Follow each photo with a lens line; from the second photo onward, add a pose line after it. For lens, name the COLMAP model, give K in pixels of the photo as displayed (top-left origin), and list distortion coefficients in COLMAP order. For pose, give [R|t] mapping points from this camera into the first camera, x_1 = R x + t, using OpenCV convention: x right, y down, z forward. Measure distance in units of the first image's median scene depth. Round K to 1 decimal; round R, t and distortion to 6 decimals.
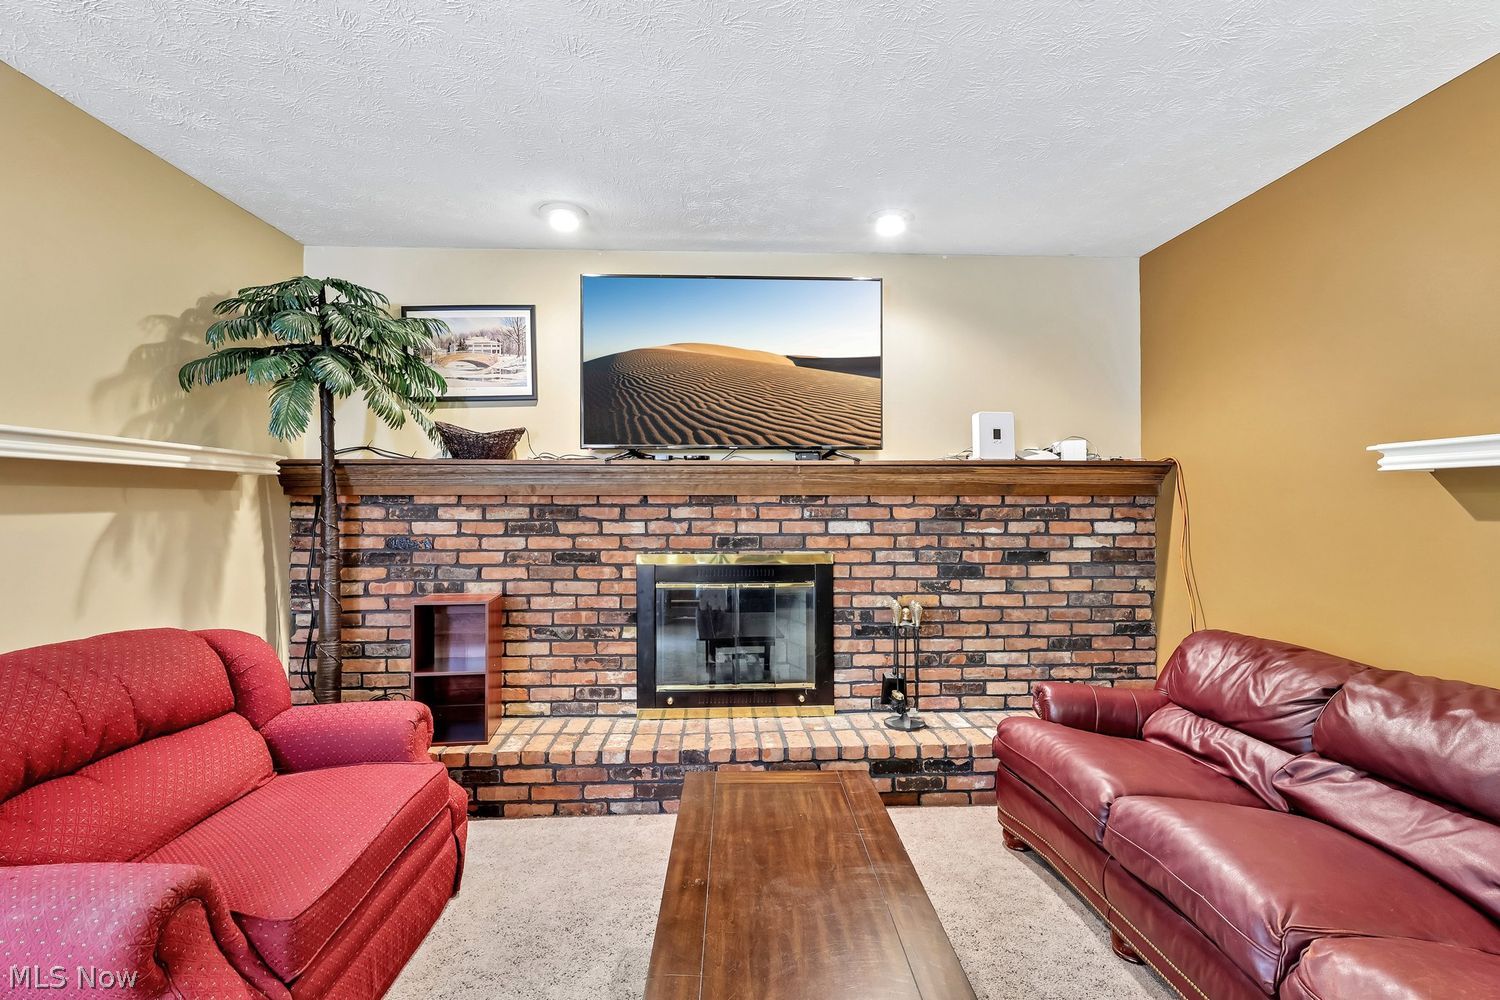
lens RADIAL K [[709.4, 0, 757.1], [0, 709.4, 500.8], [0, 0, 1]] dist [-0.001222, 0.001789]
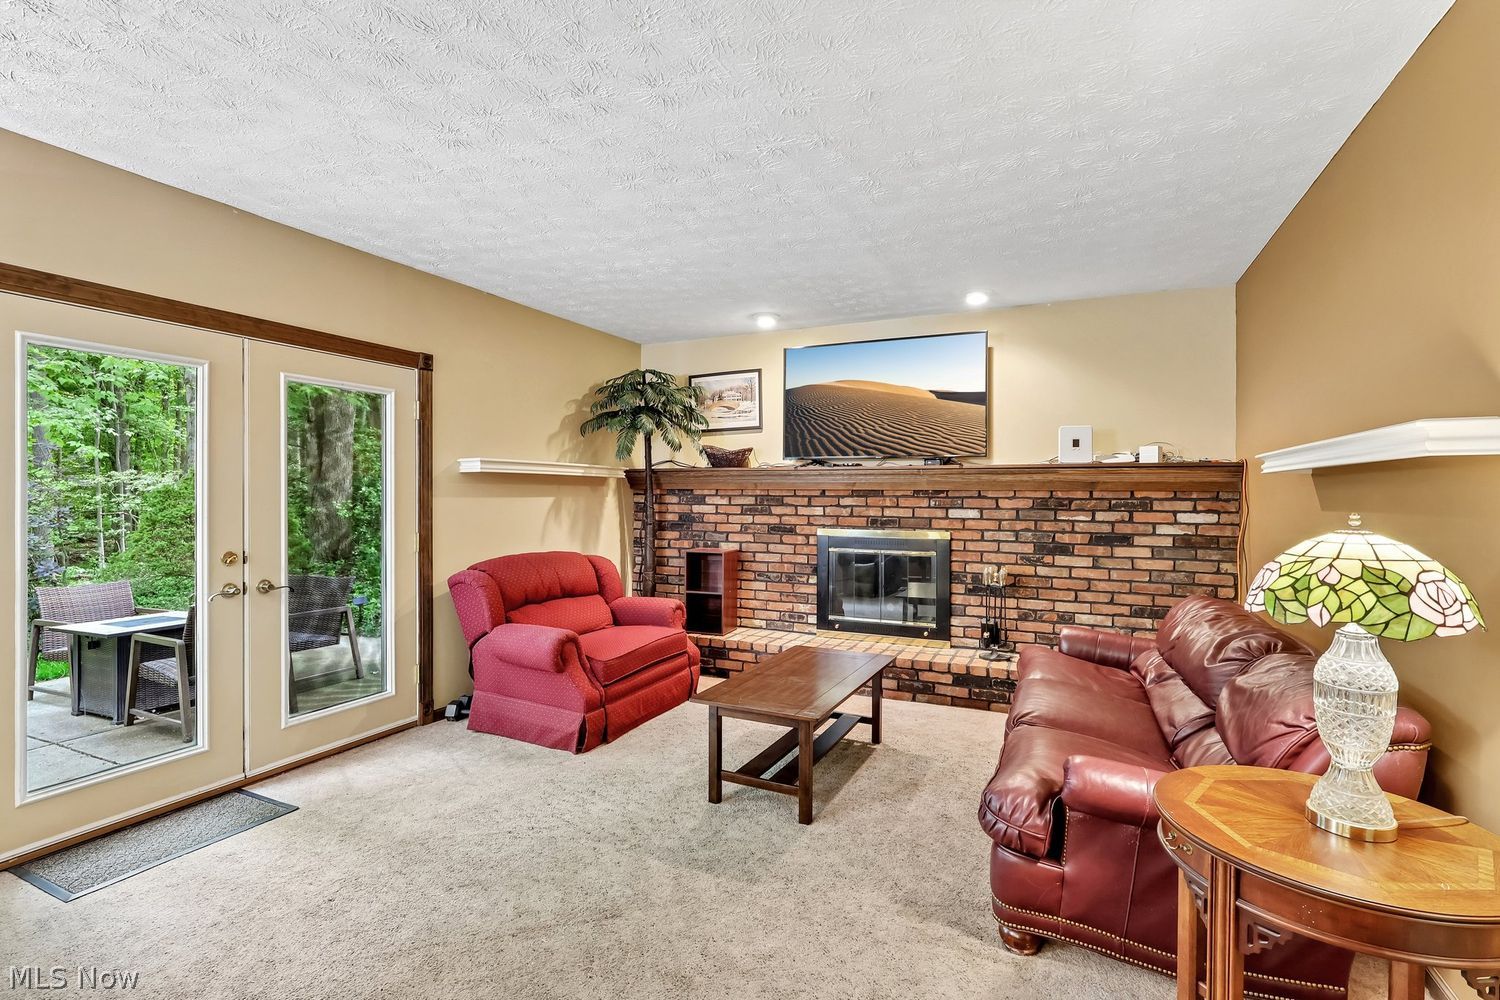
lens RADIAL K [[709.4, 0, 749.9], [0, 709.4, 500.3], [0, 0, 1]] dist [-0.001222, 0.001789]
pose [[0.884510, 0.010388, -0.466405, 0.414041], [-0.006461, 0.999929, 0.010017, 0.000664], [0.466476, -0.005847, 0.884515, -0.417842]]
